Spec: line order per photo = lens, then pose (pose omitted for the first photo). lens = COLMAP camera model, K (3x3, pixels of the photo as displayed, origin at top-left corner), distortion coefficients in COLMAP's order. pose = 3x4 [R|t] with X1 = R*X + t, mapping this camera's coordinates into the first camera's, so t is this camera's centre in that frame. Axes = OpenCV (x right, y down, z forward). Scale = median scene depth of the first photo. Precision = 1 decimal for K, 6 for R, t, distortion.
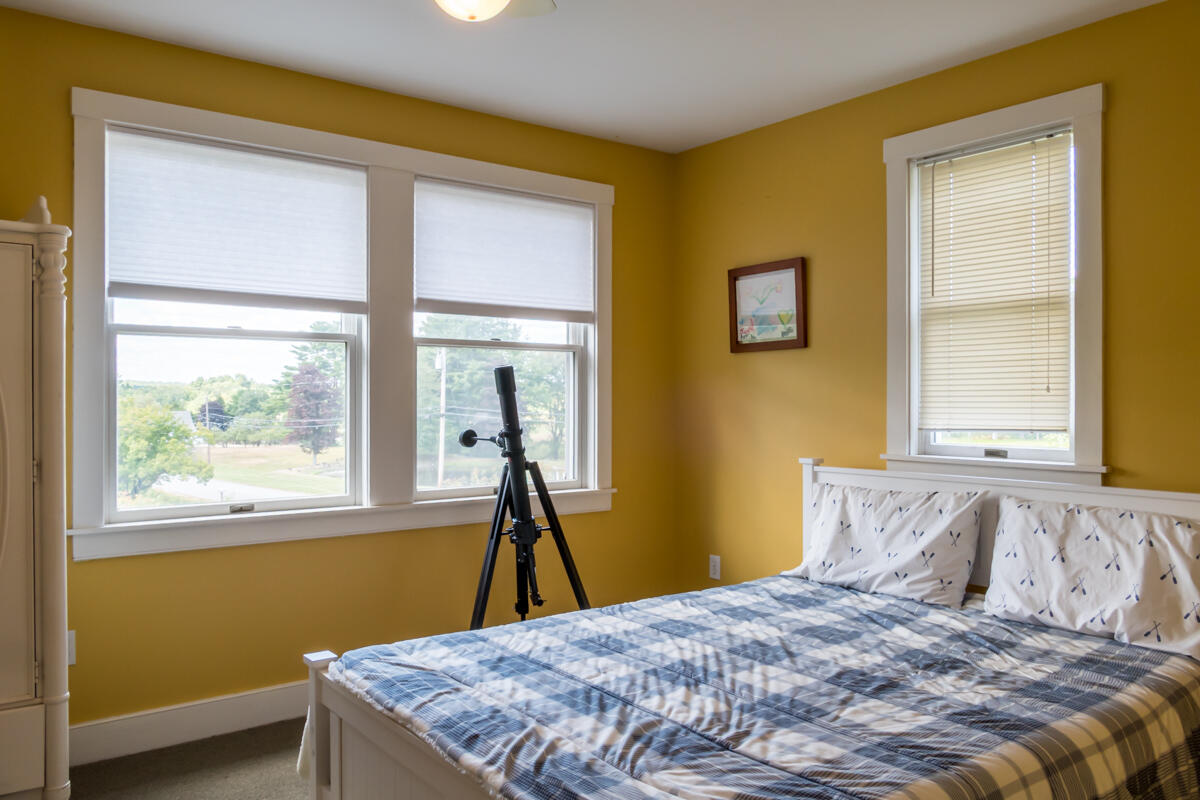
lens RADIAL K [[872.8, 0, 564.6], [0, 872.8, 403.2], [0, 0, 1]] dist [-0.017510, 0.011366]
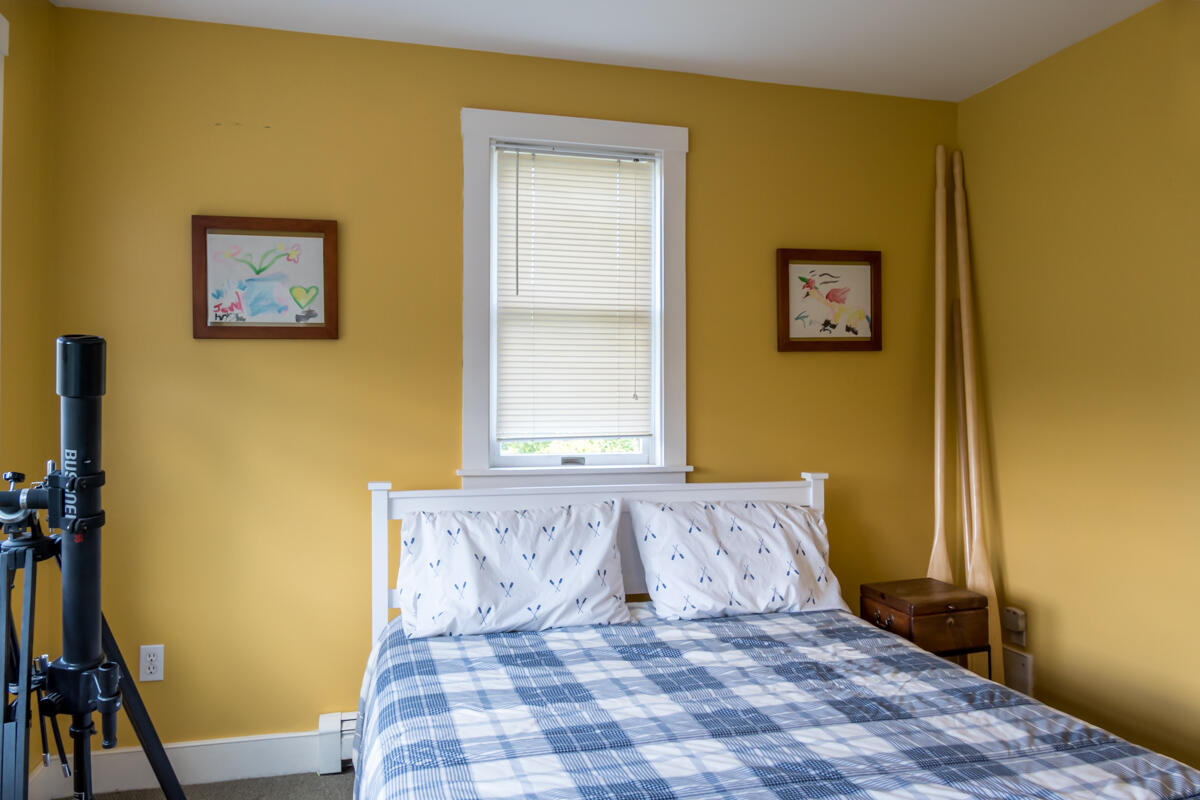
lens RADIAL K [[872.8, 0, 598.1], [0, 872.8, 395.8], [0, 0, 1]] dist [-0.017510, 0.011366]
pose [[0.370180, 0.007629, 0.928929, -0.465948], [0.003349, 0.999949, -0.009547, -0.007698], [-0.928954, 0.006645, 0.370136, 0.665847]]
